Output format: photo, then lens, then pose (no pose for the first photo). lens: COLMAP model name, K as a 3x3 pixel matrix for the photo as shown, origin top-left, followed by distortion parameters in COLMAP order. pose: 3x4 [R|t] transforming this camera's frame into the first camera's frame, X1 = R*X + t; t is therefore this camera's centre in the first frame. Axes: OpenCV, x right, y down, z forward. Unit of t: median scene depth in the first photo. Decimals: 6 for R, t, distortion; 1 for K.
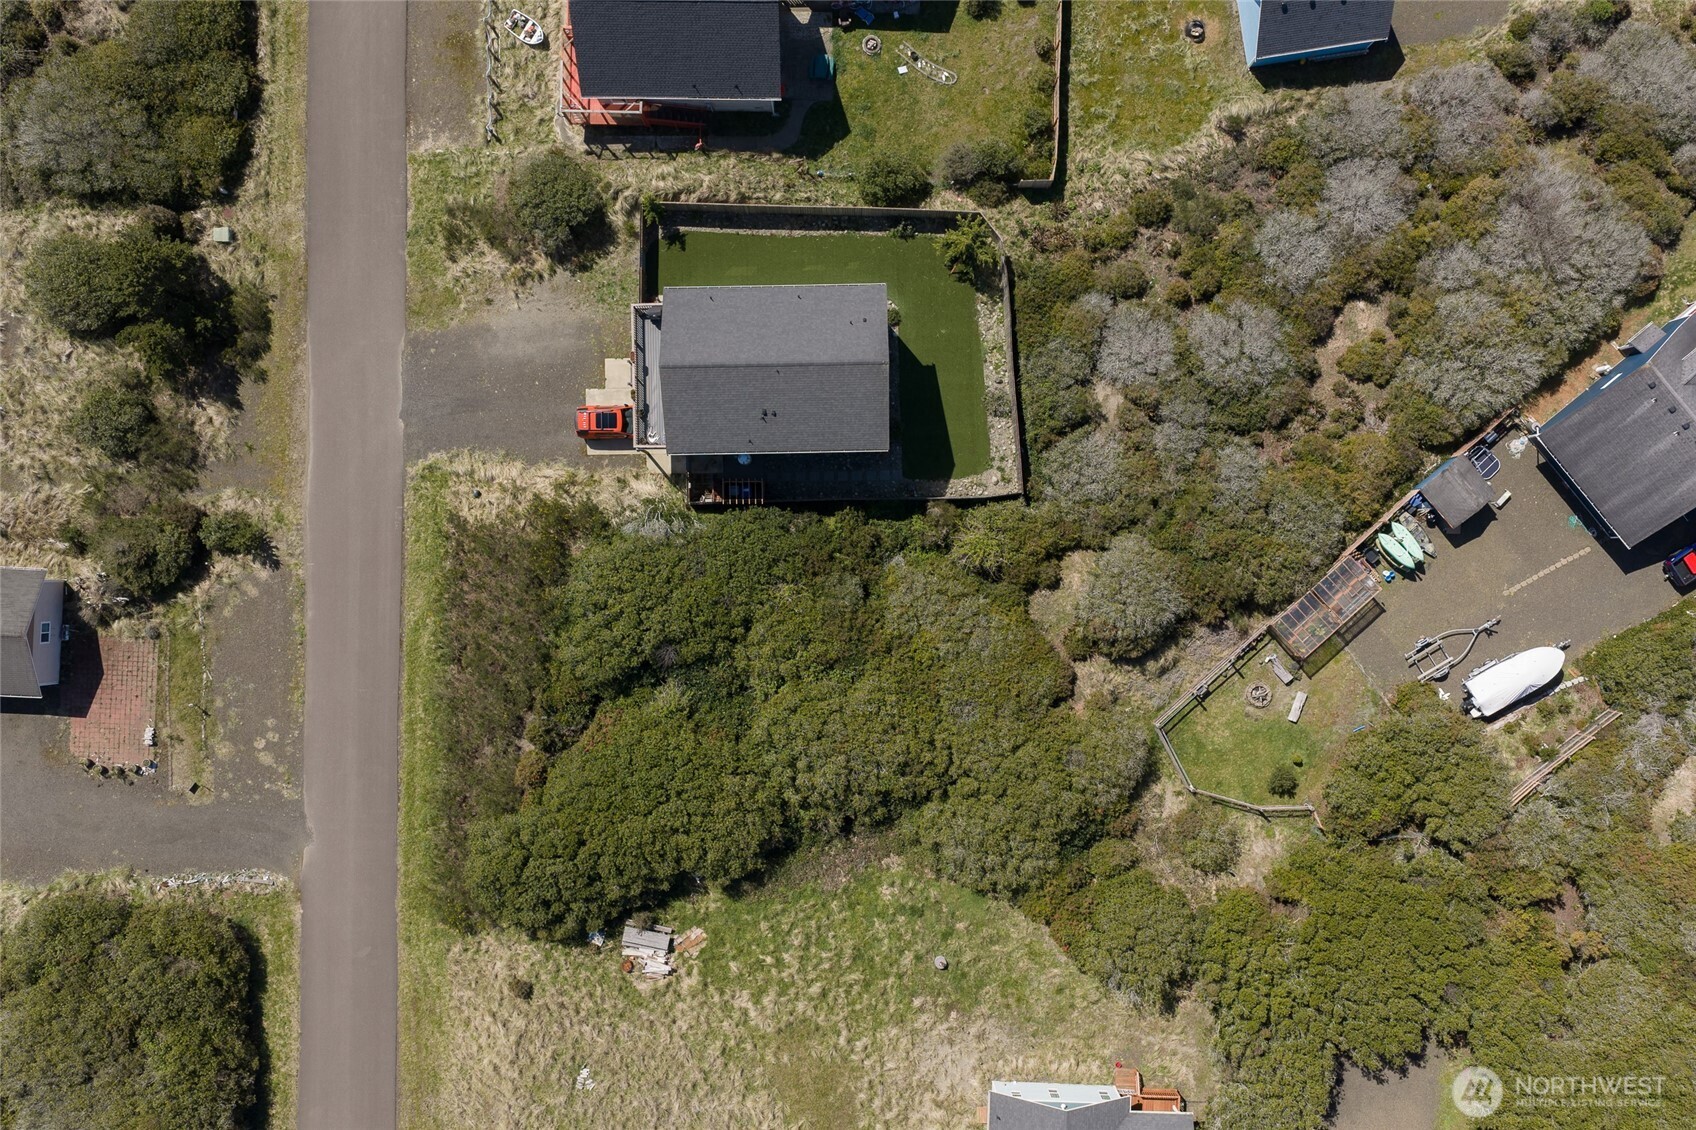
lens RADIAL K [[1396.8, 0, 855.3], [0, 1396.8, 565.4], [0, 0, 1]] dist [0.021630, -0.034137]
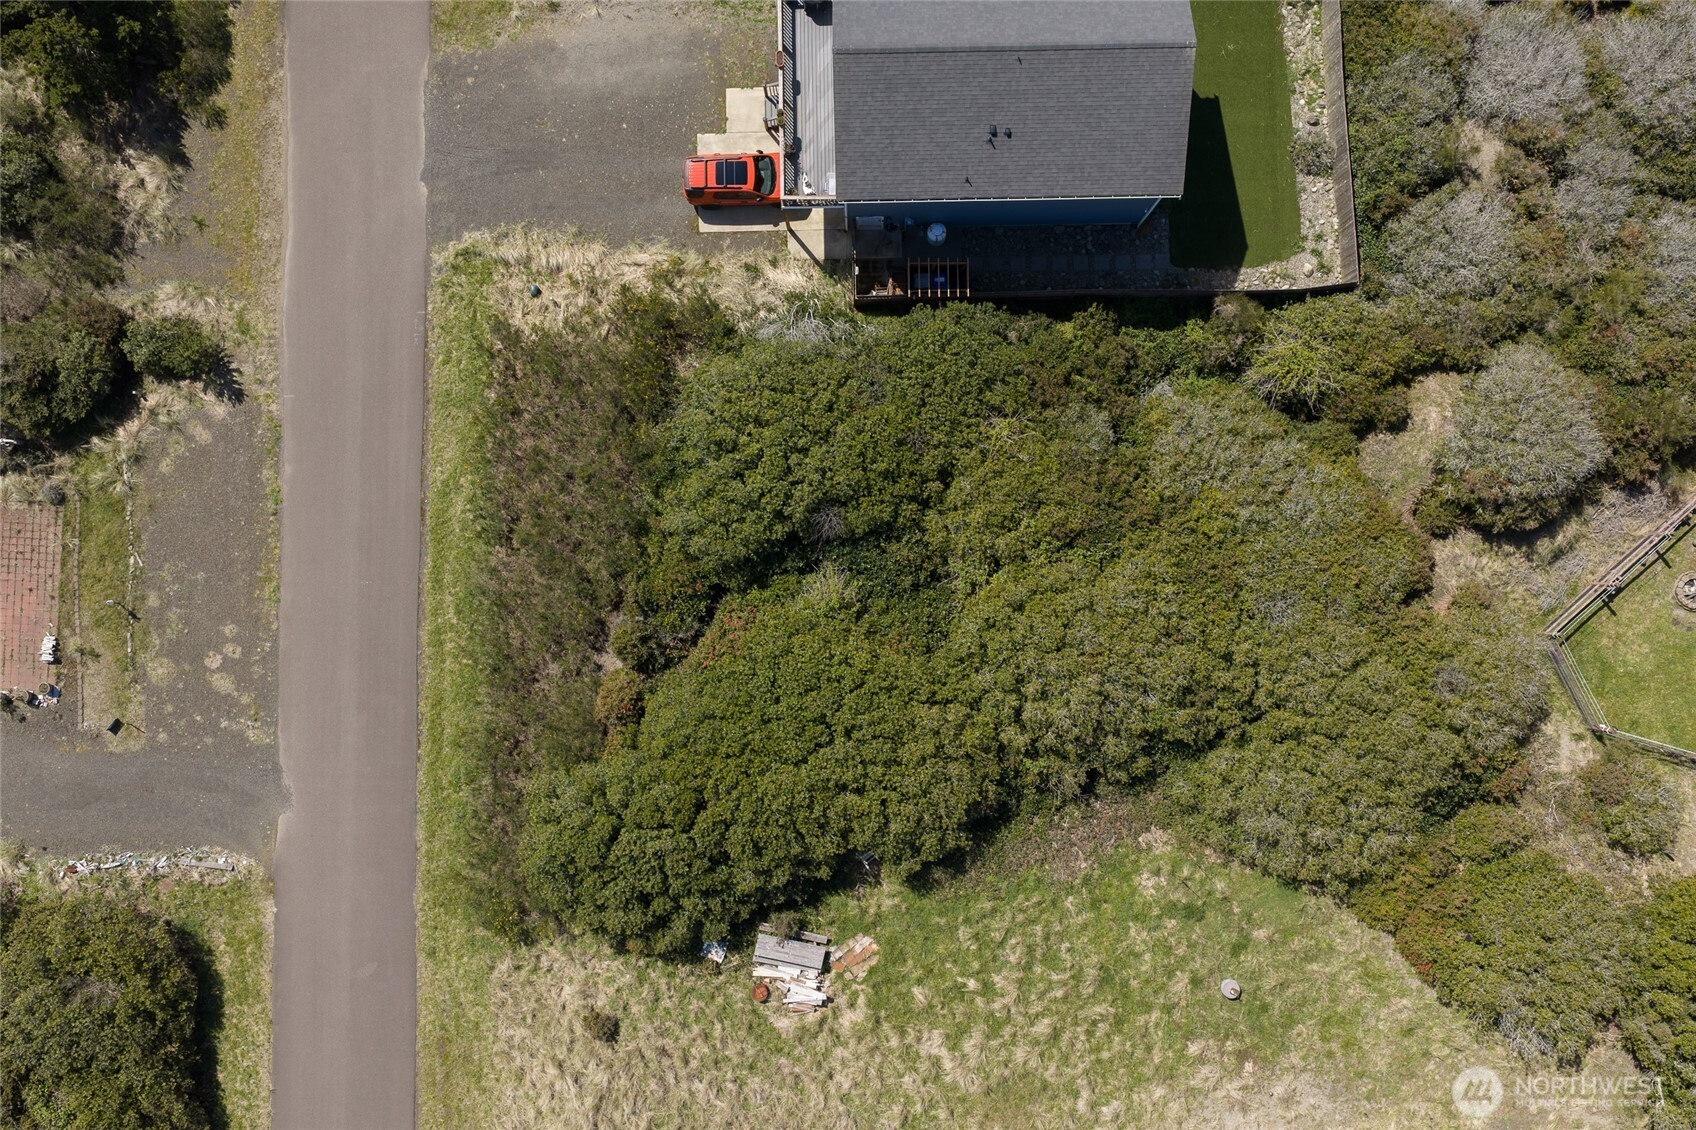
lens RADIAL K [[1396.8, 0, 855.3], [0, 1396.8, 565.4], [0, 0, 1]] dist [0.021630, -0.034137]
pose [[0.999997, 0.001592, -0.001847, -0.116732], [-0.001594, 0.999998, -0.001147, 0.082876], [0.001845, 0.001150, 0.999998, 0.331479]]
